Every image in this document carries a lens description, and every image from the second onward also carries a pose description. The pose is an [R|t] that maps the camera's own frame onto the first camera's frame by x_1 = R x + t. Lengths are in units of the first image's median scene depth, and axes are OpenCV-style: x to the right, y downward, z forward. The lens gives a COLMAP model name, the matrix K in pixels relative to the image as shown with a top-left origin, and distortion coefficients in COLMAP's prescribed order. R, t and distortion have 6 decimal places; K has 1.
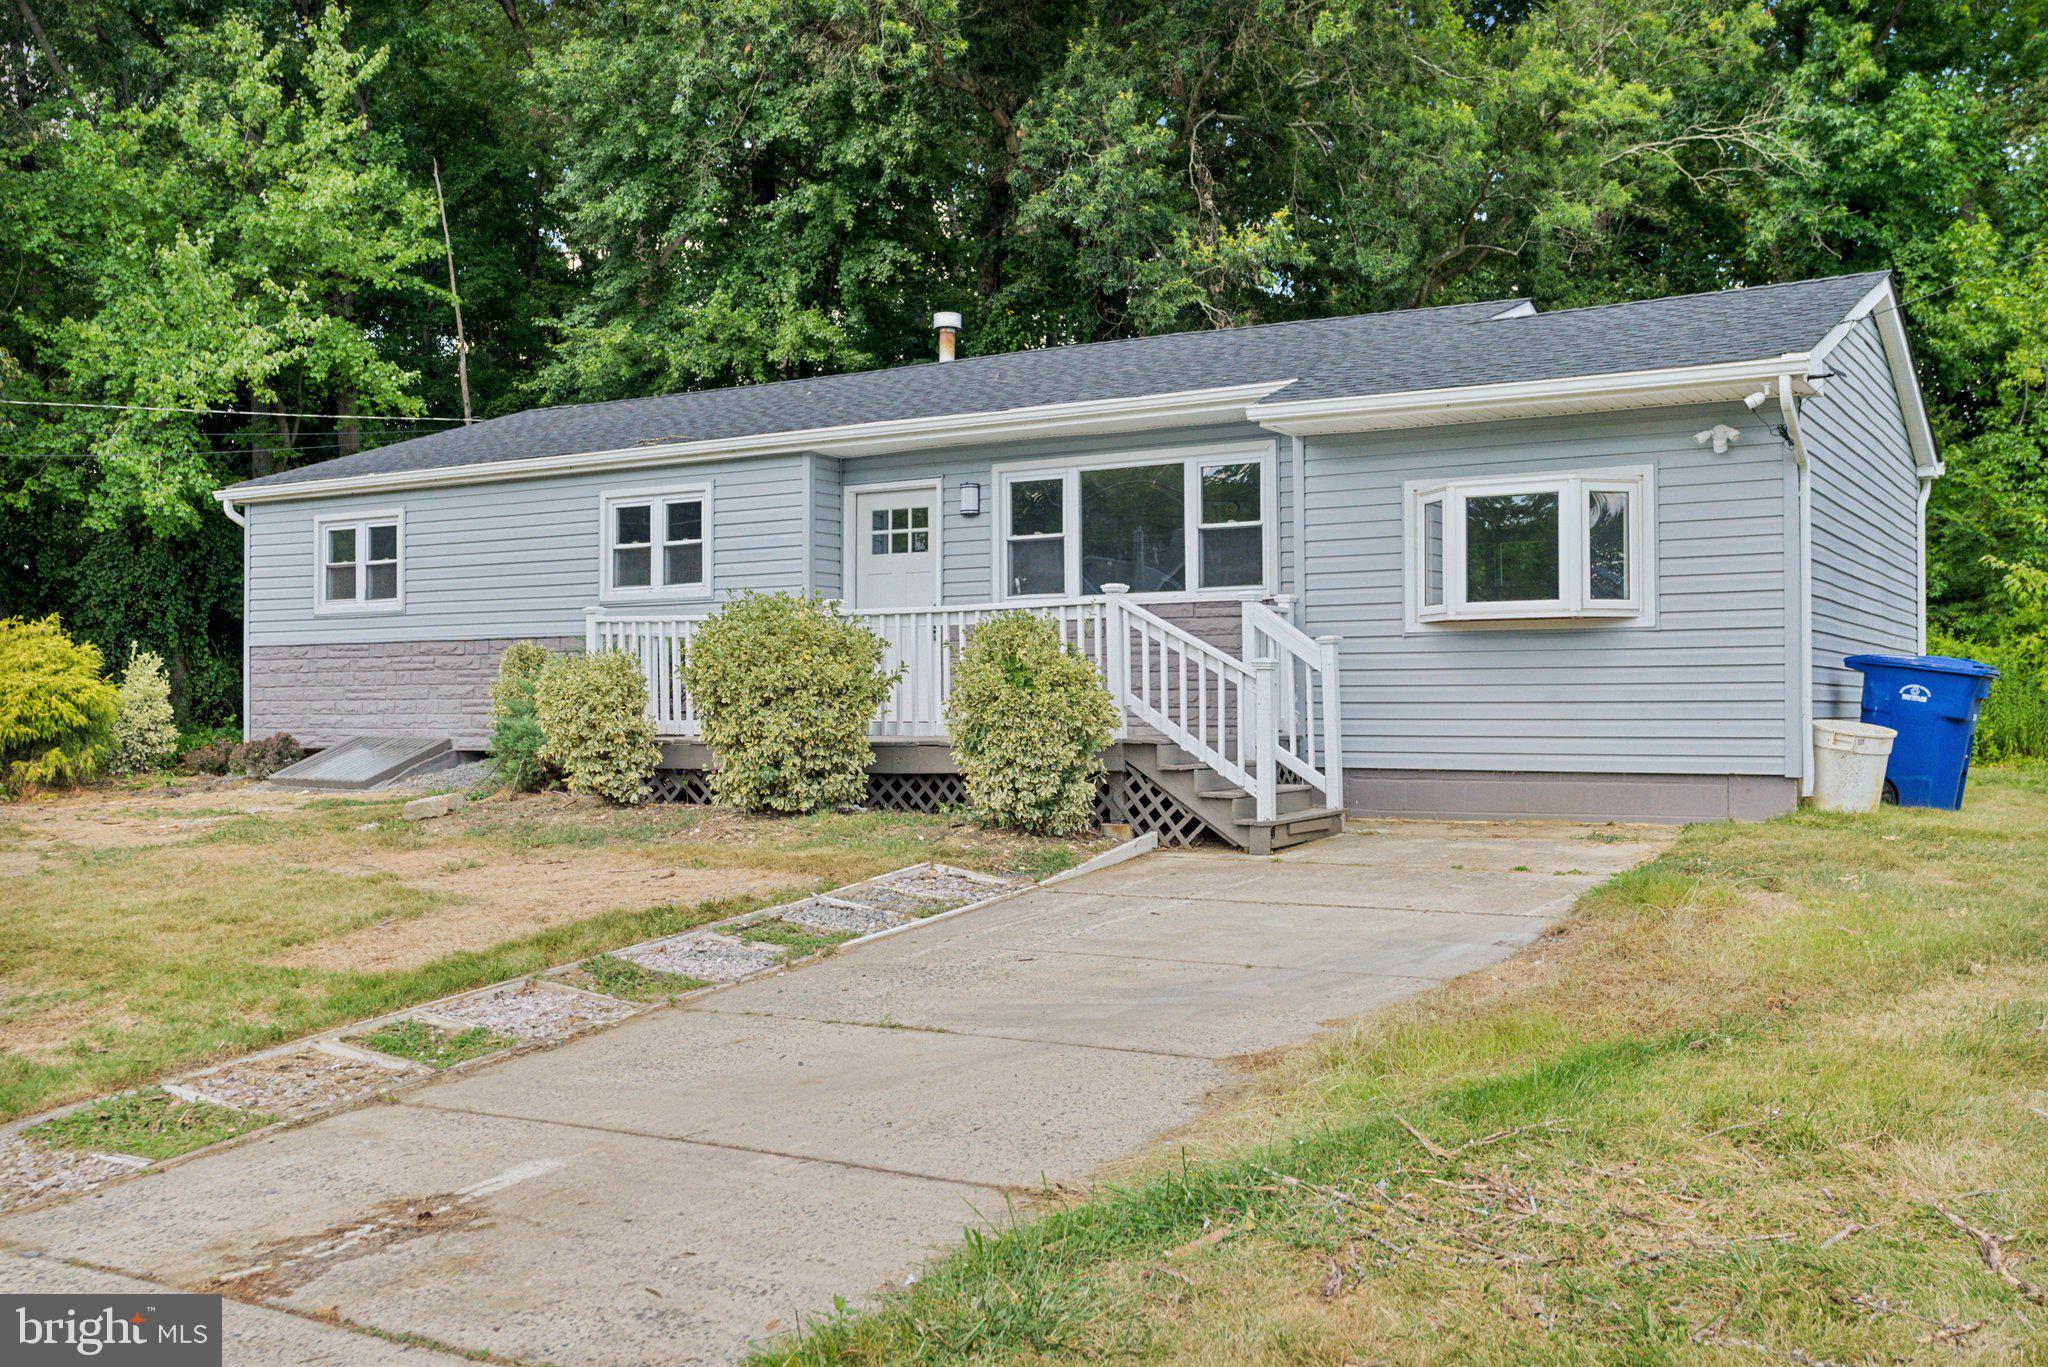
lens RADIAL K [[1943.2, 0, 1027.7], [0, 1943.2, 682.9], [0, 0, 1]] dist [0.002824, 0.000000]
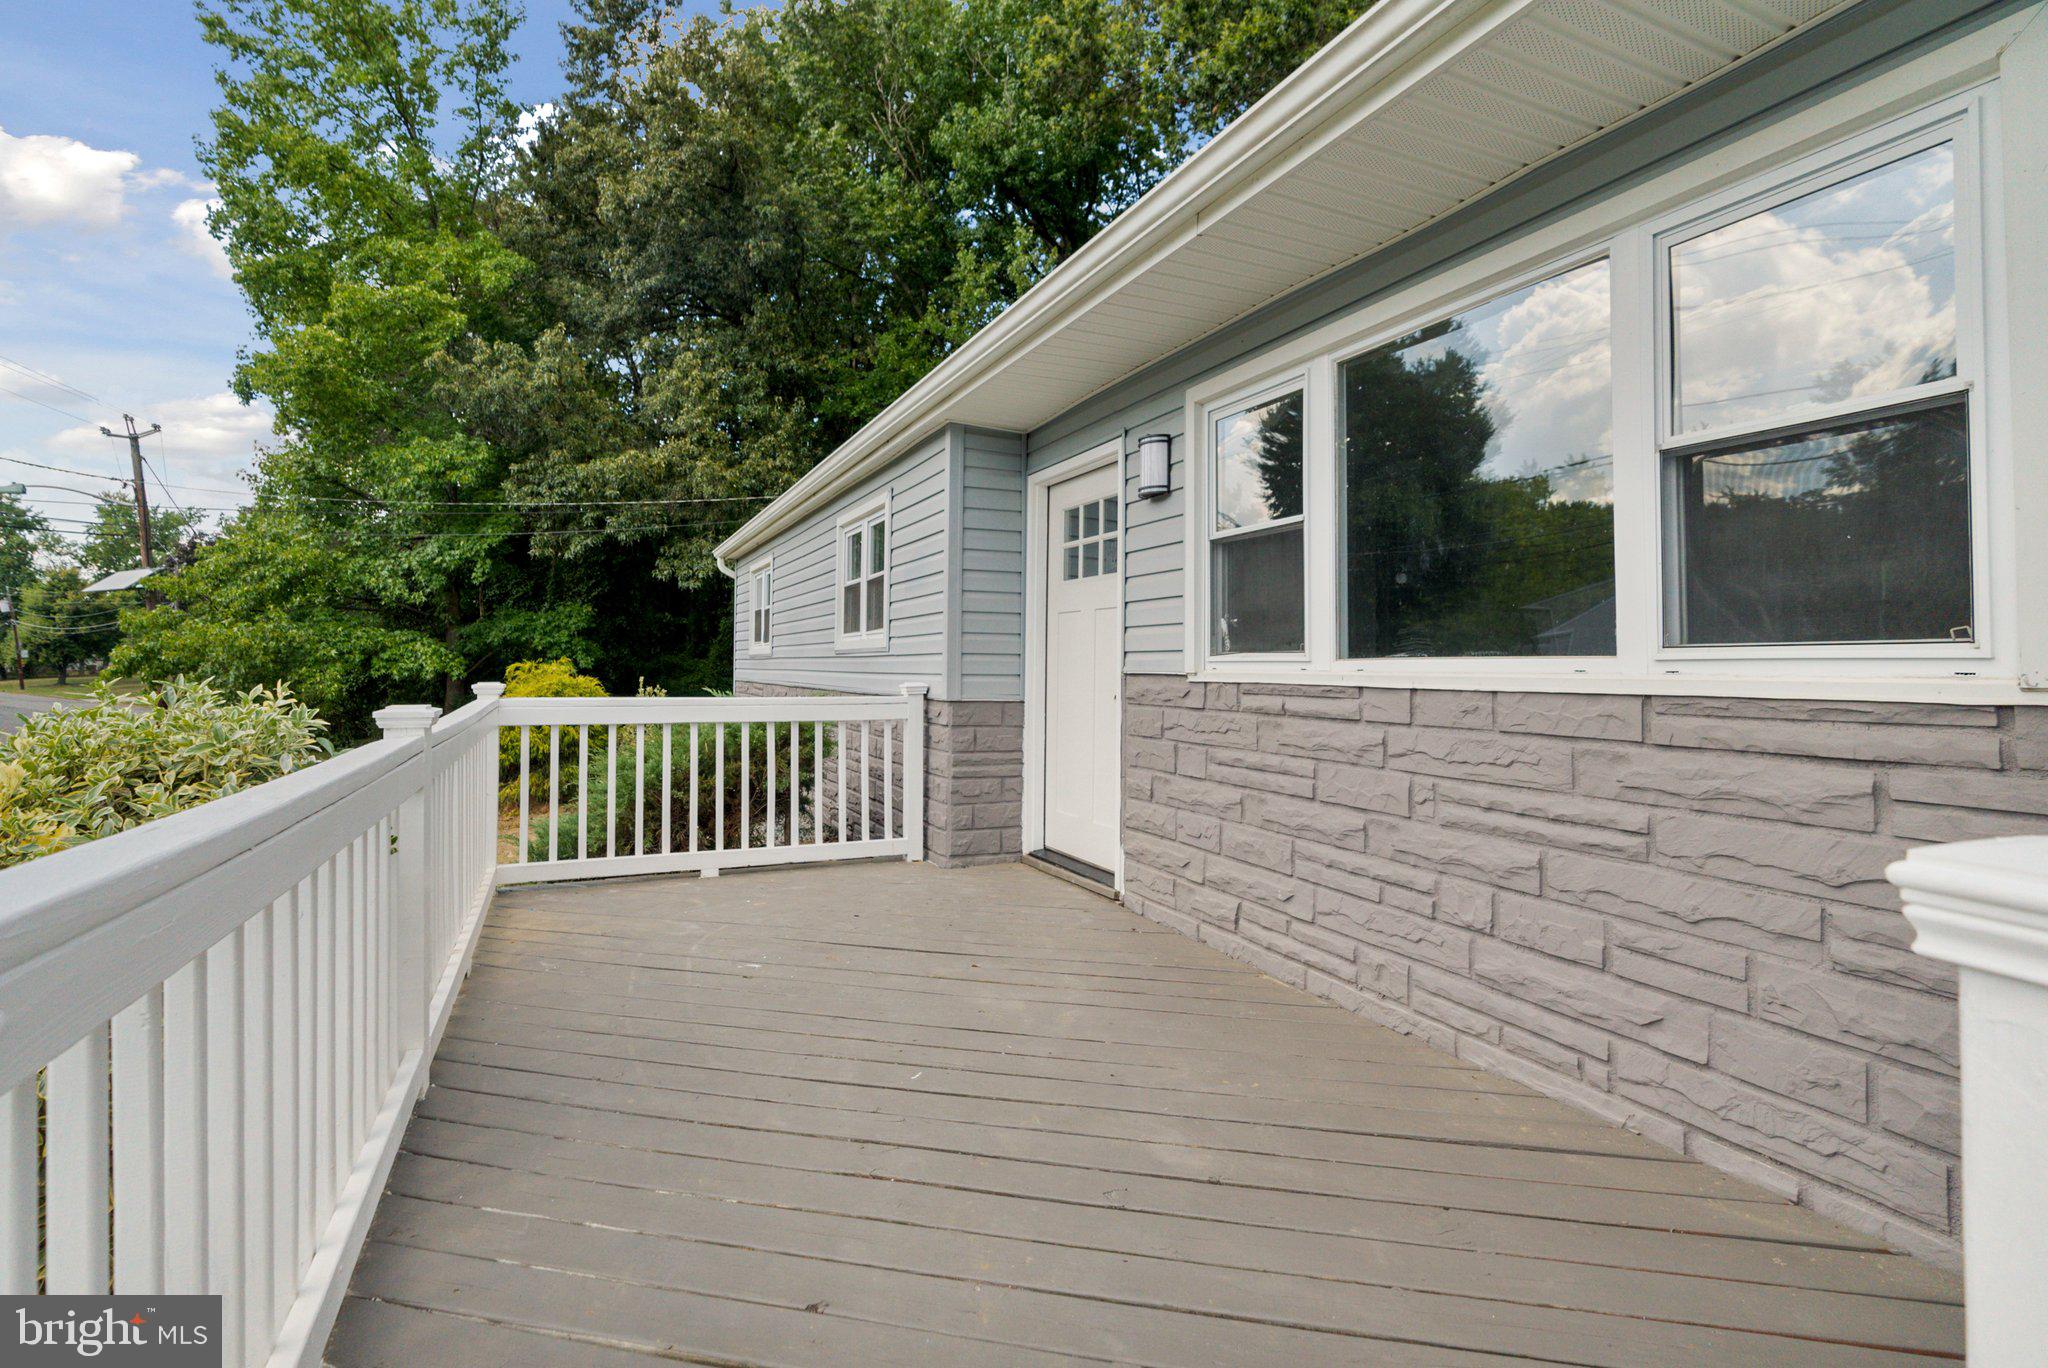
lens RADIAL K [[949.4, 0, 1009.2], [0, 949.4, 664.7], [0, 0, 1]] dist [-0.008700, 0.003422]
pose [[0.825338, 0.003064, -0.564631, 0.079162], [0.011086, 0.999705, 0.021630, -0.046266], [0.564531, -0.024112, 0.825060, 0.746446]]
